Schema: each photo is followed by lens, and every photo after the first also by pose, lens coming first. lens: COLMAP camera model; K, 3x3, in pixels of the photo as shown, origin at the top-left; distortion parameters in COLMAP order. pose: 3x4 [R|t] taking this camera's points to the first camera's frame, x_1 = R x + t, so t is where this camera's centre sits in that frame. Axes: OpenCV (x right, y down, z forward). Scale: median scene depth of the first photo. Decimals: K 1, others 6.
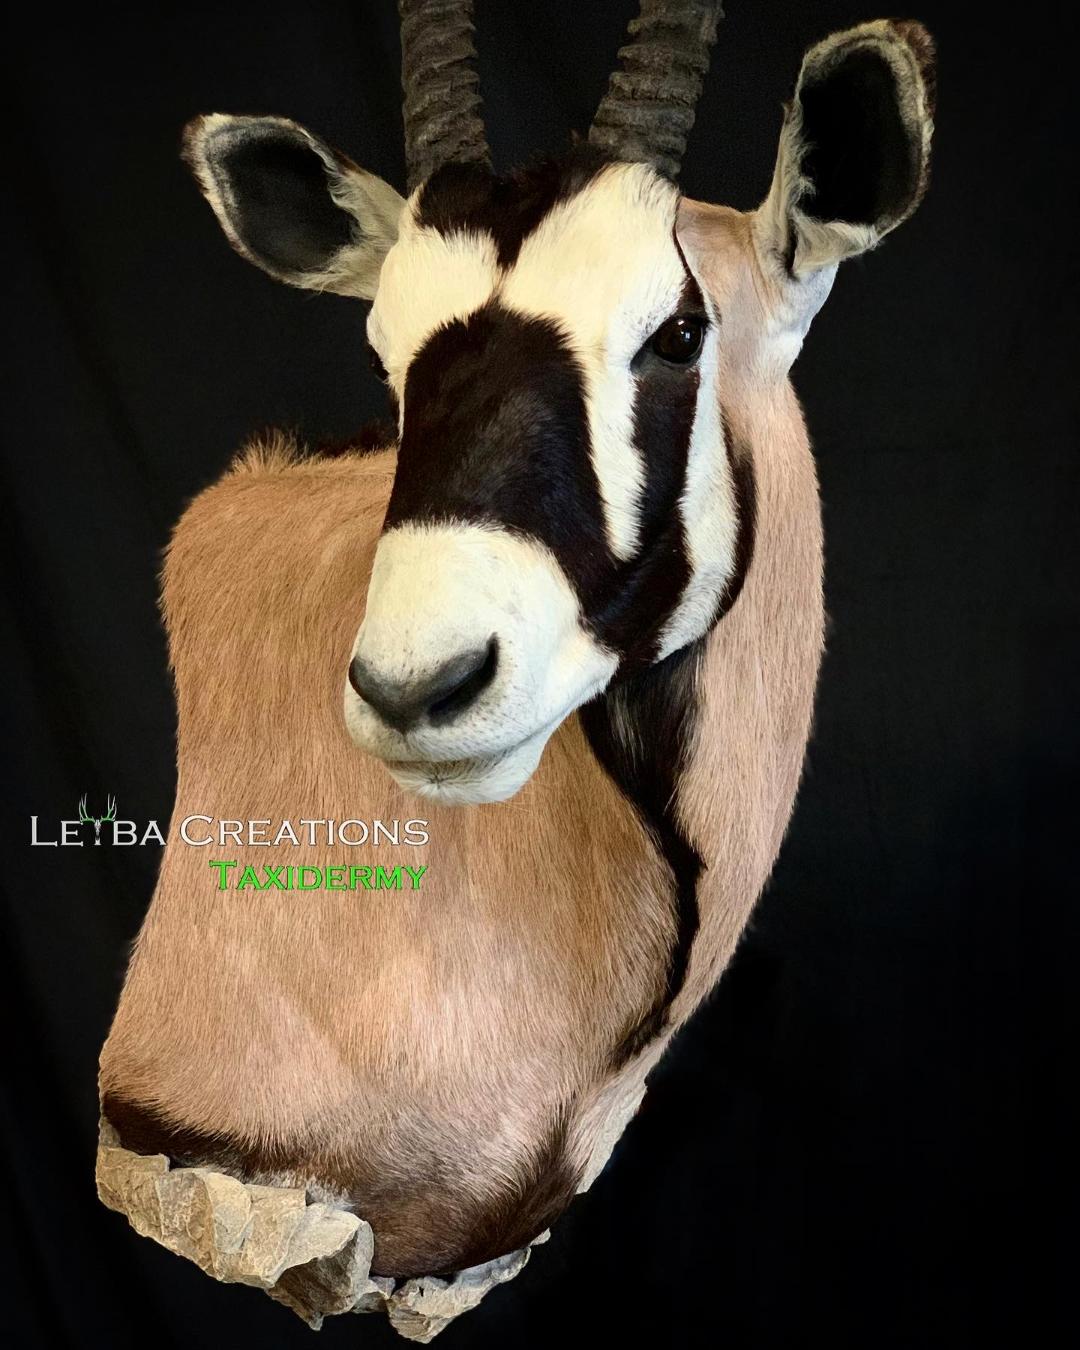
lens RADIAL K [[1812.3, 0, 540.0], [0, 1812.3, 675.0], [0, 0, 1]] dist [-0.006977, 0.022660]
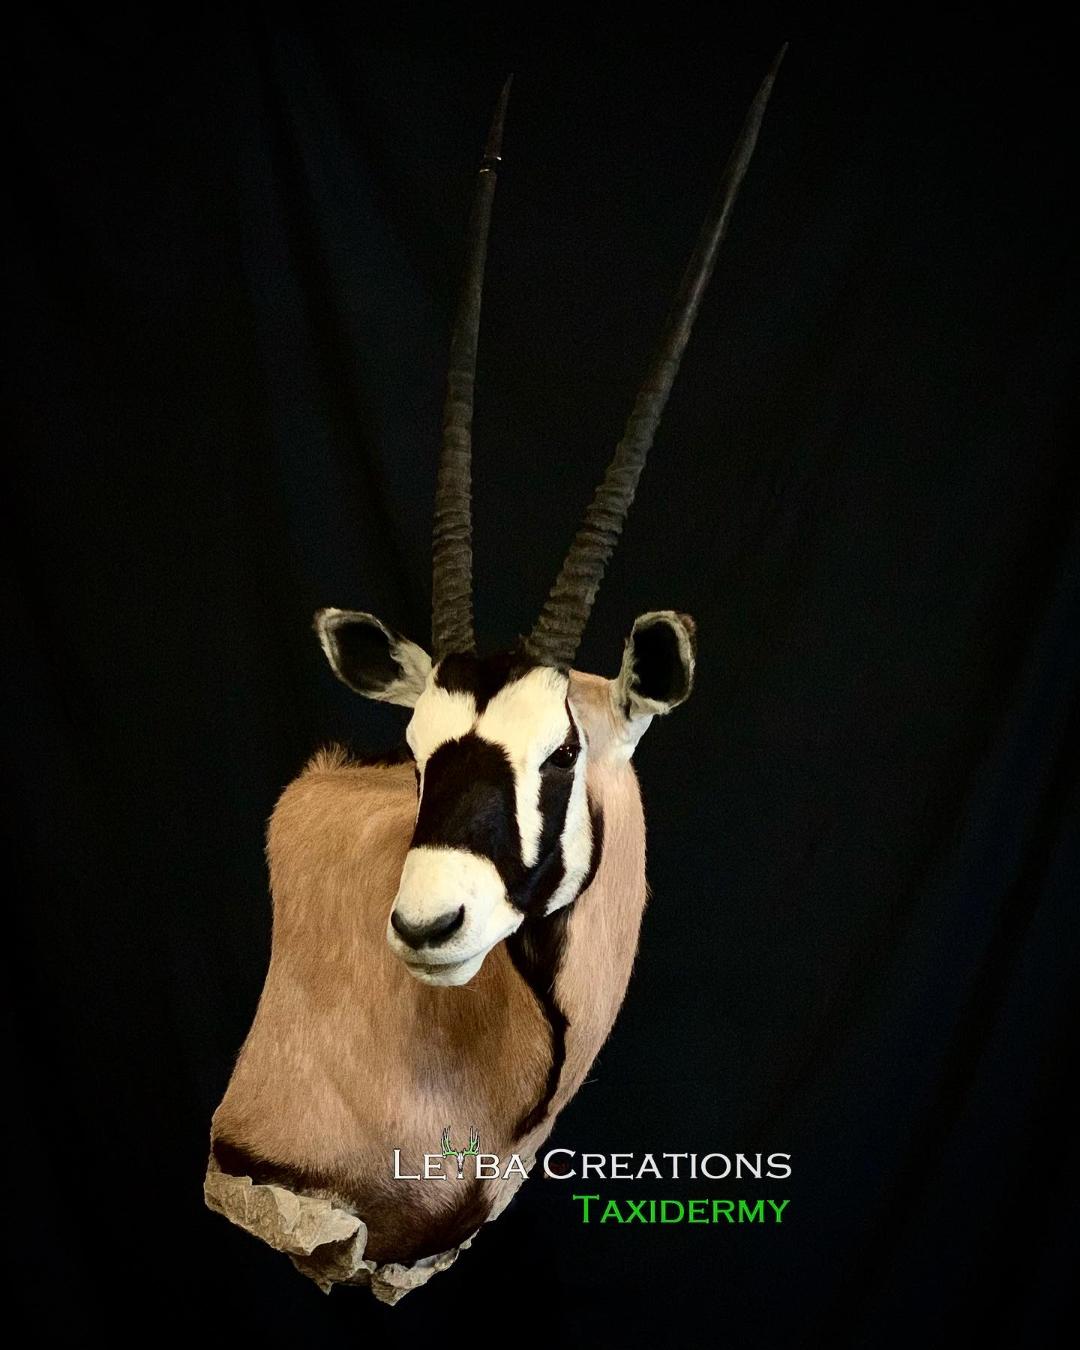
lens RADIAL K [[2225.3, 0, 540.0], [0, 2225.3, 675.0], [0, 0, 1]] dist [-0.128266, 2.001658]
pose [[0.997965, 0.062323, 0.013518, 0.010143], [-0.061520, 0.996681, -0.053309, -0.128512], [-0.016795, 0.052369, 0.998487, -1.296781]]
